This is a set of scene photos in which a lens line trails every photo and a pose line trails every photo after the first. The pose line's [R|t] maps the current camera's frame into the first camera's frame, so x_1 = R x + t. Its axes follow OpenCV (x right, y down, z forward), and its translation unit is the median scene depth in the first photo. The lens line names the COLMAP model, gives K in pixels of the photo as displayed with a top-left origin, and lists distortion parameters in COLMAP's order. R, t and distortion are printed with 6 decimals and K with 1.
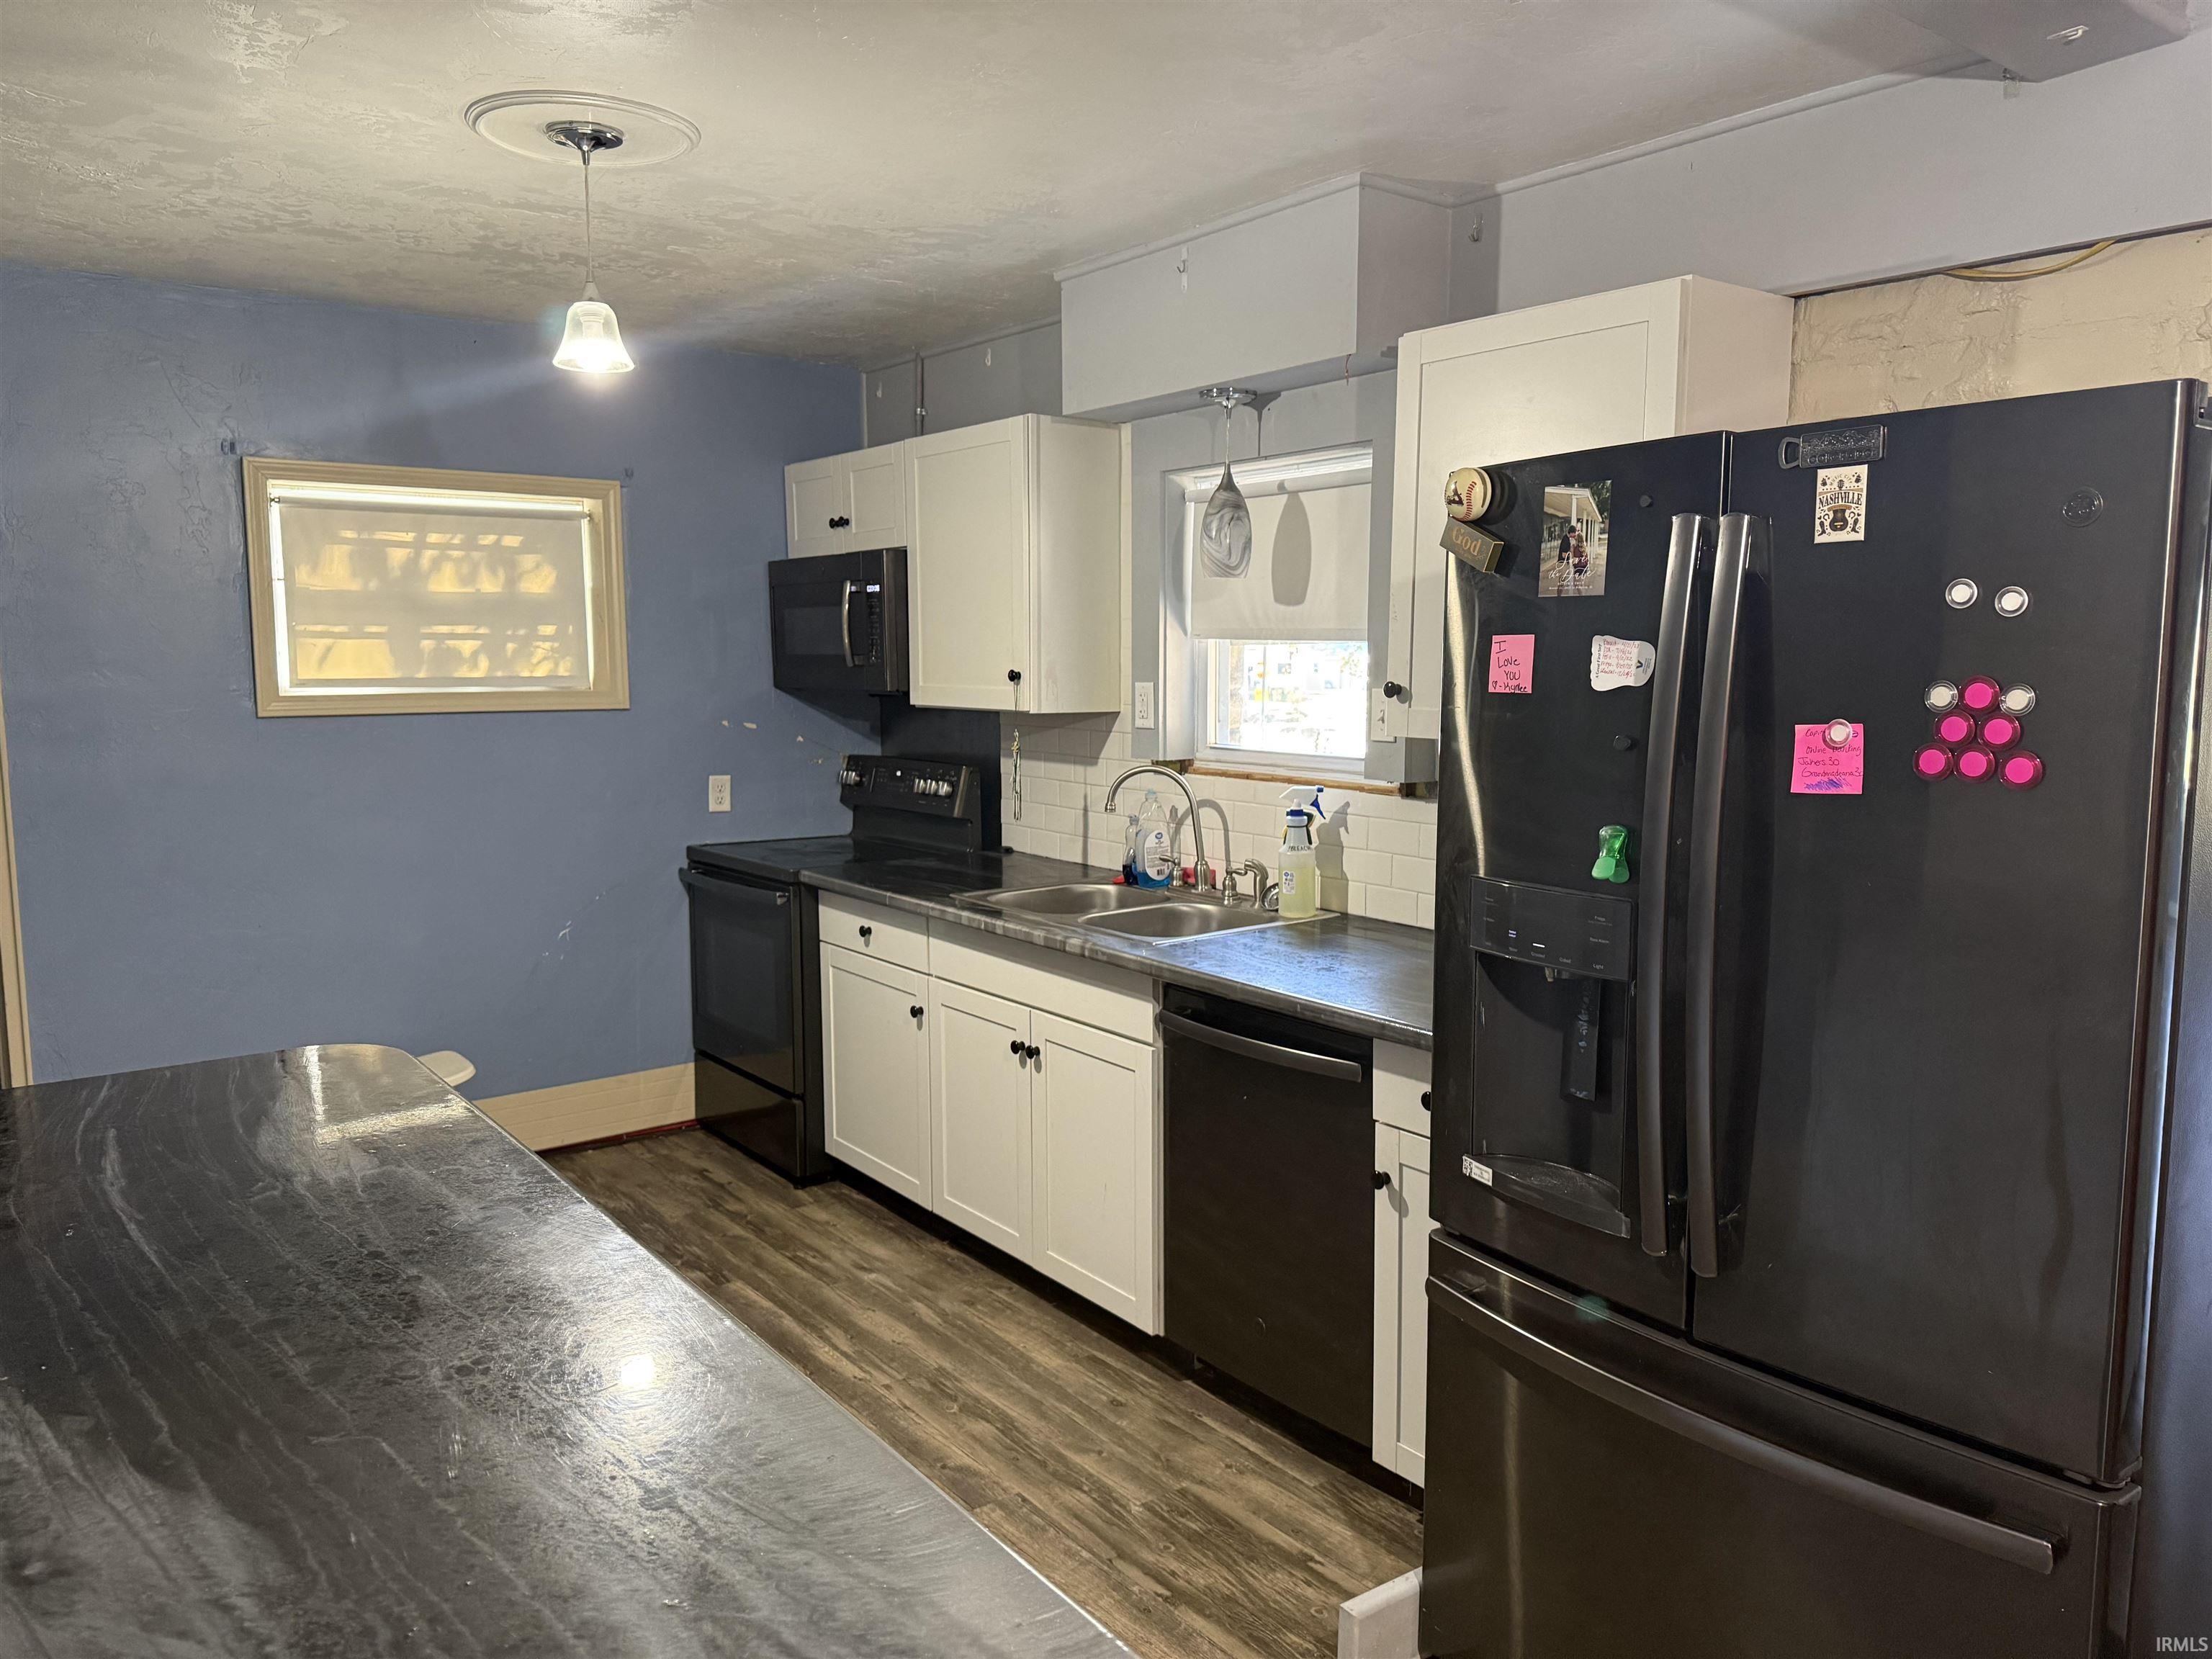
lens RADIAL K [[1550.9, 0, 1097.7], [0, 1550.9, 818.2], [0, 0, 1]] dist [0.069513, -0.090573]
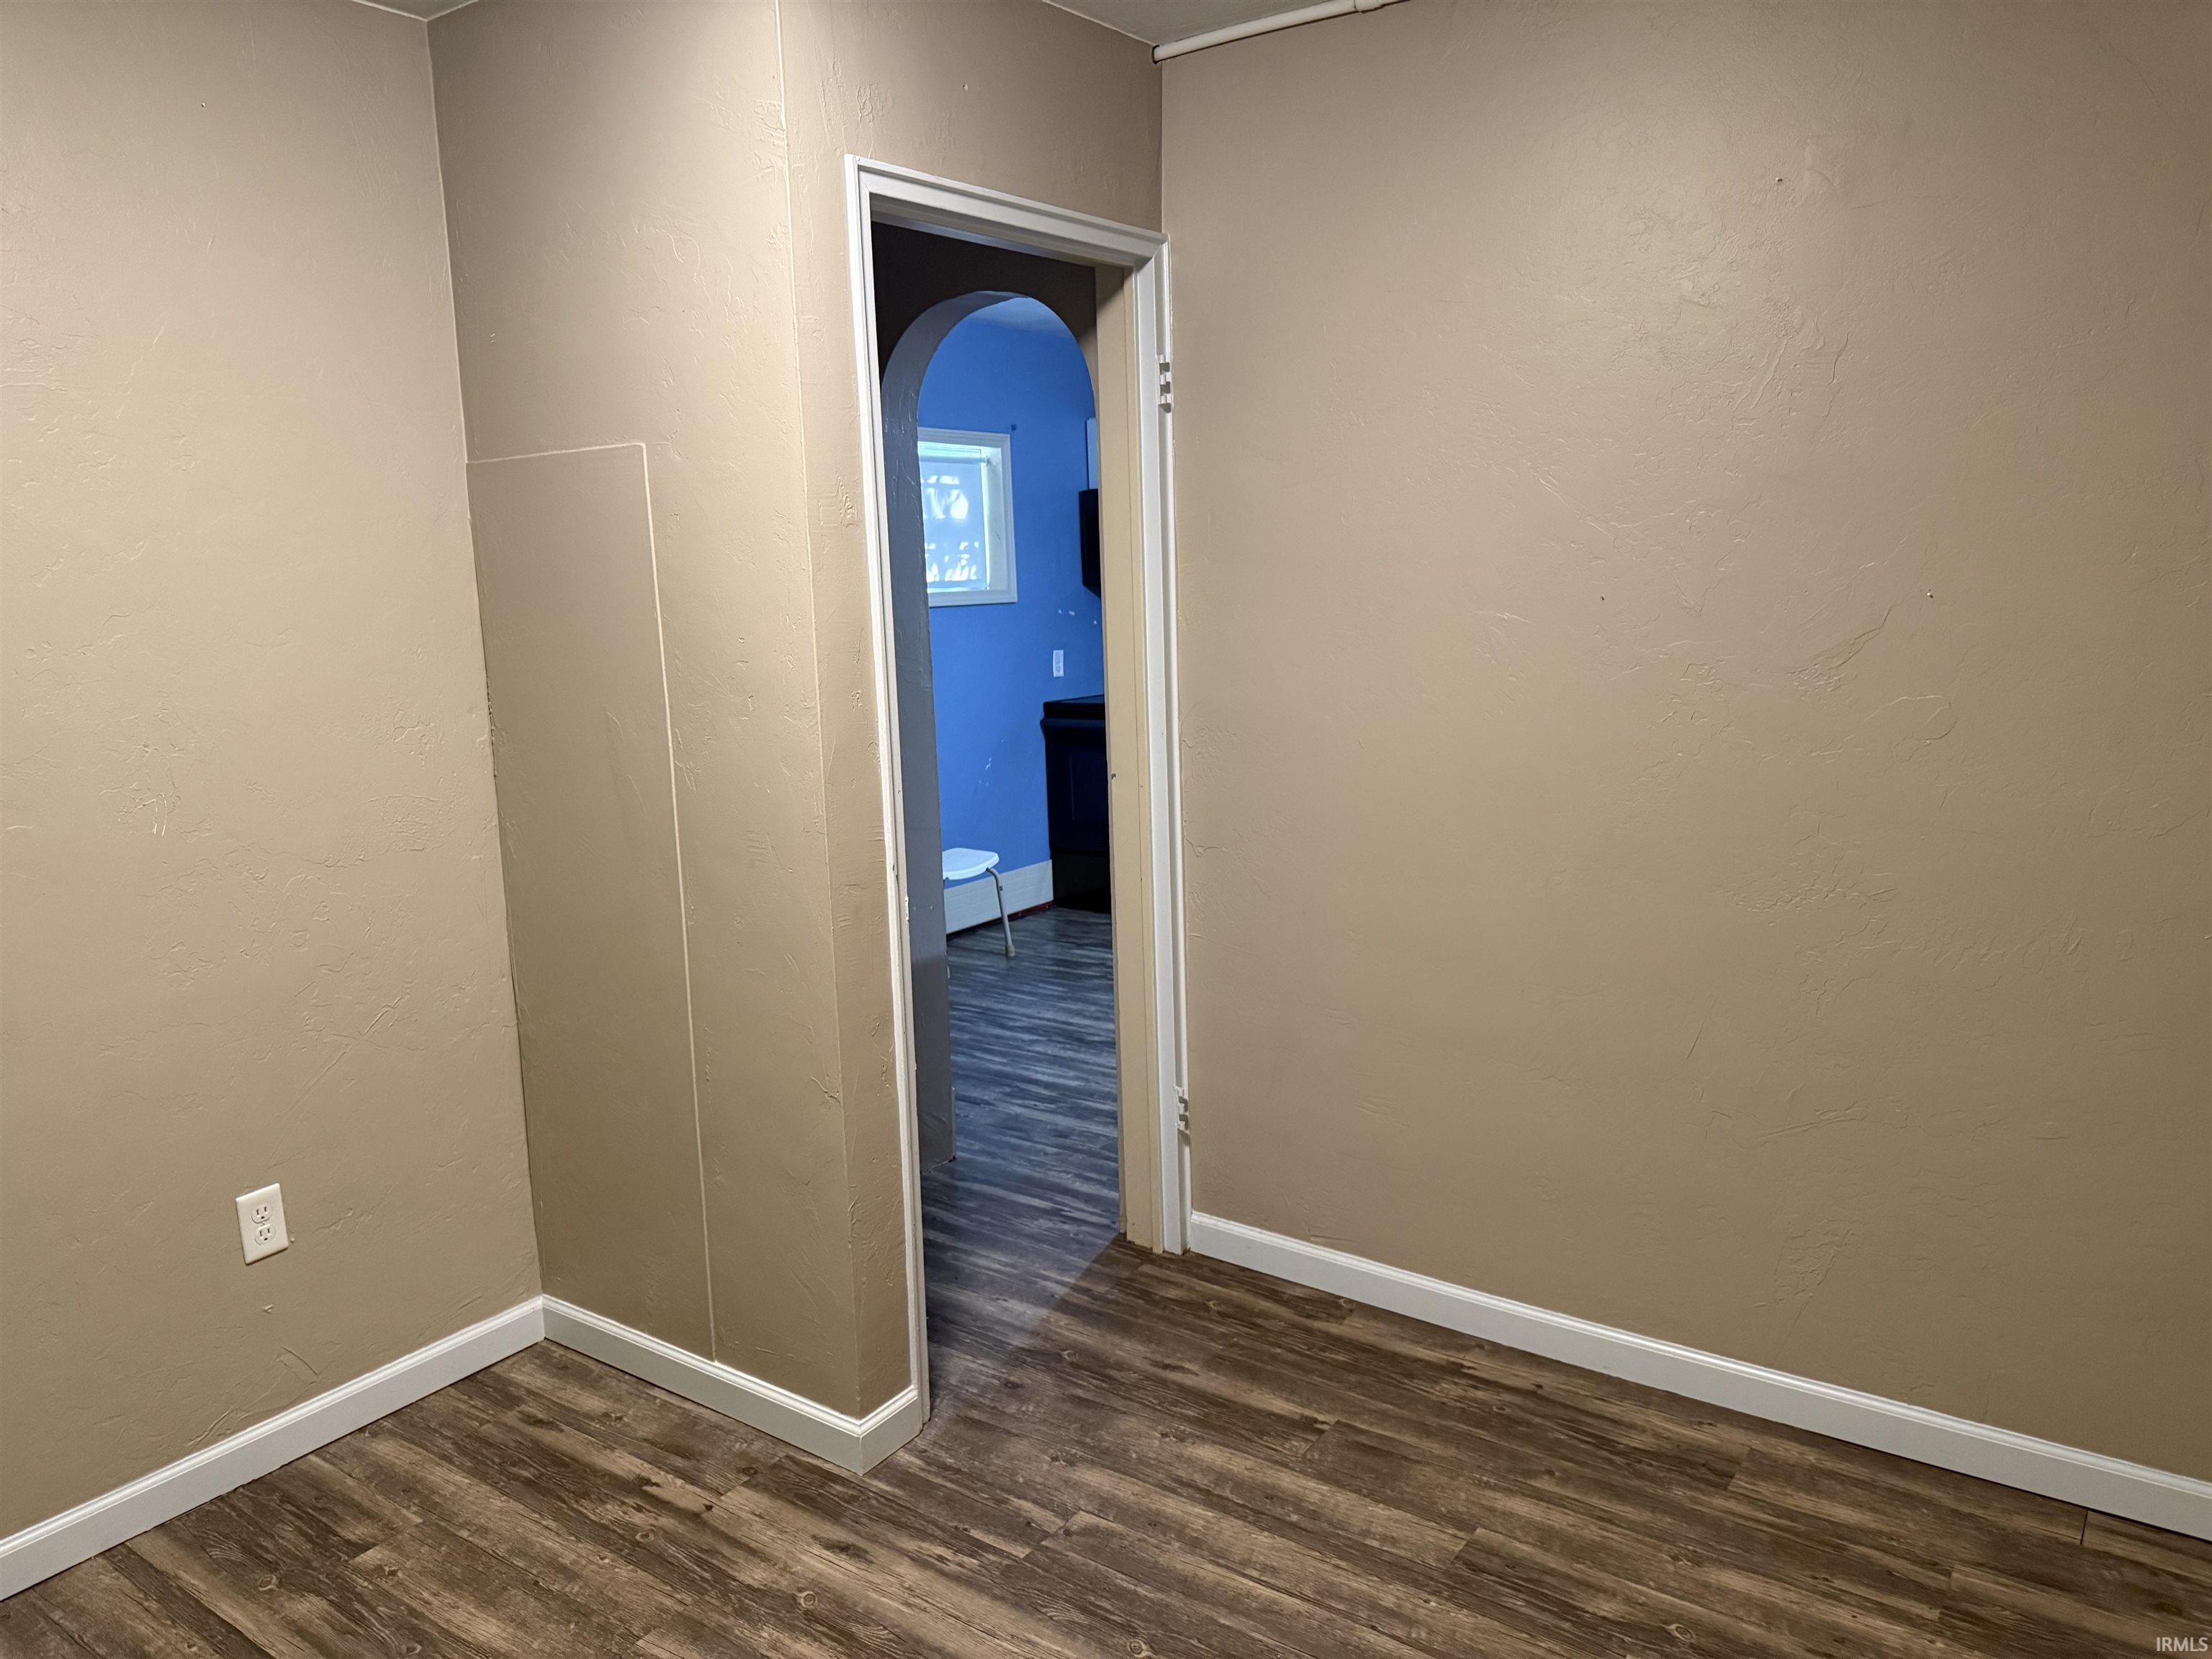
lens RADIAL K [[1550.9, 0, 1108.4], [0, 1550.9, 839.9], [0, 0, 1]] dist [0.069513, -0.090573]
pose [[0.955662, -0.081348, 0.283006, -0.814427], [0.063922, 0.995476, 0.070289, 0.061334], [-0.287443, -0.049082, 0.956539, -0.444728]]
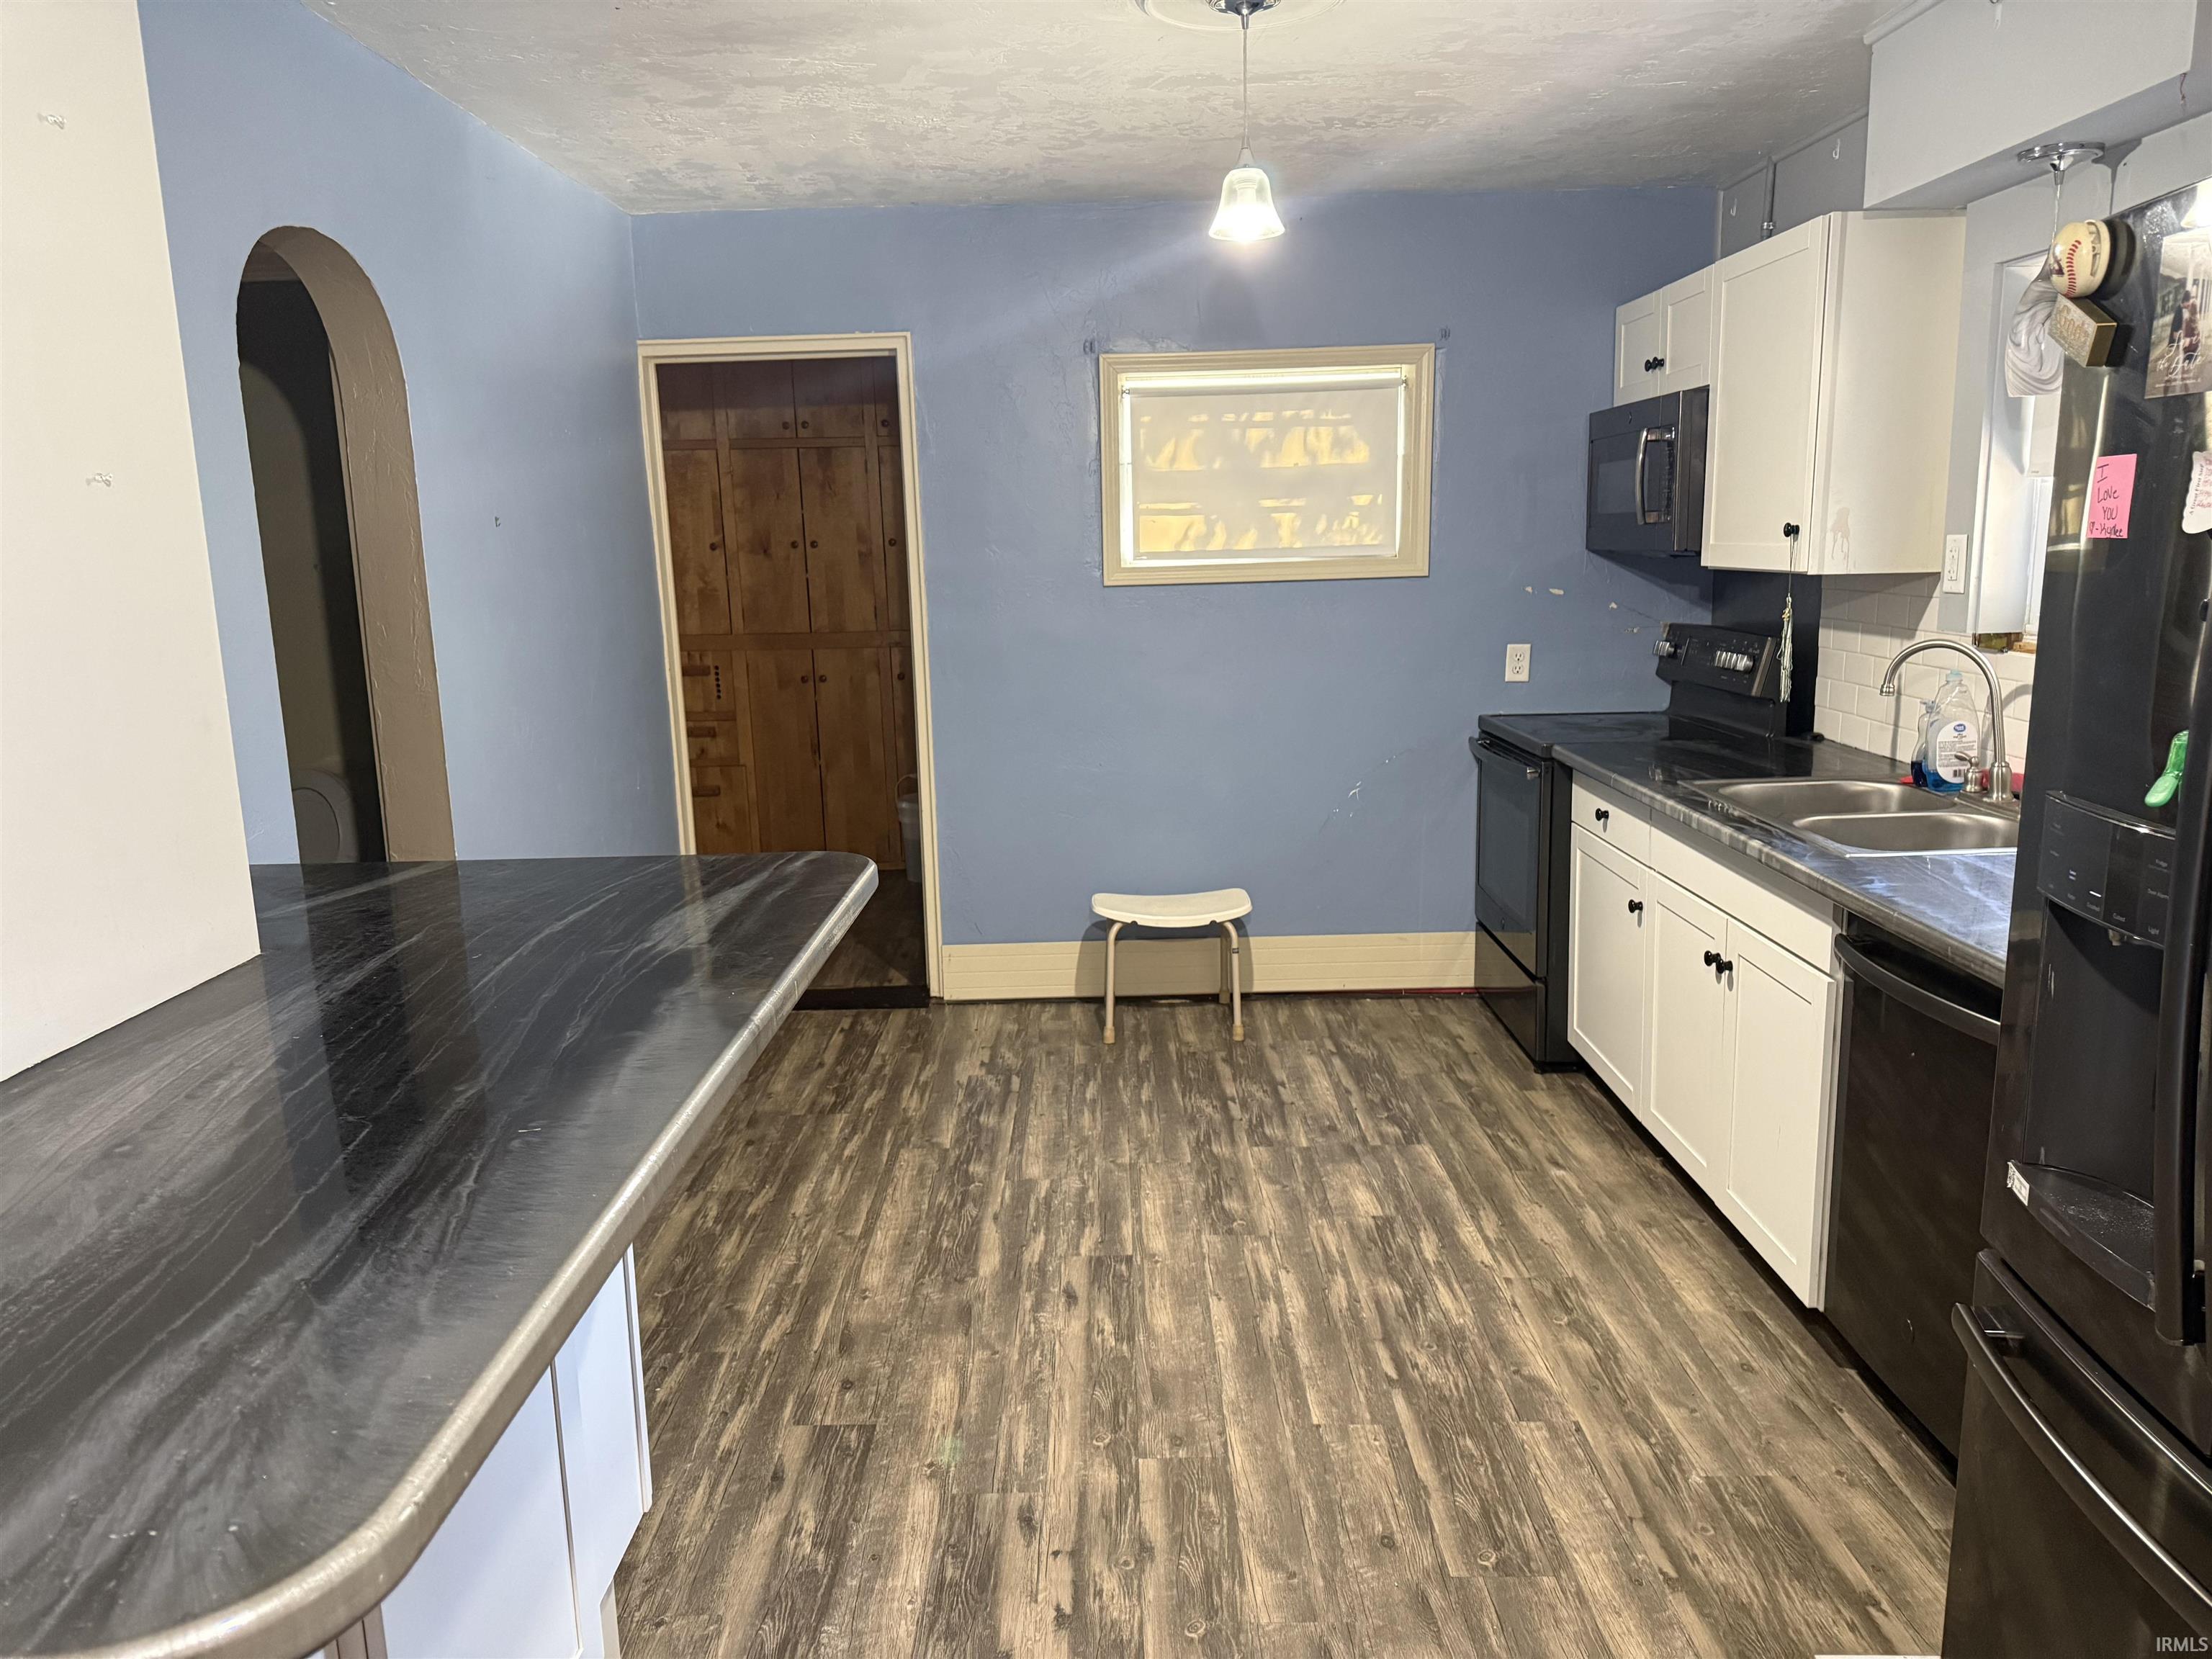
lens RADIAL K [[1550.9, 0, 1093.2], [0, 1550.9, 833.0], [0, 0, 1]] dist [0.069513, -0.090573]
pose [[0.793243, 0.093763, -0.601642, 0.191945], [-0.038200, 0.993790, 0.104512, -0.002583], [0.607705, -0.059921, 0.791899, 0.082381]]
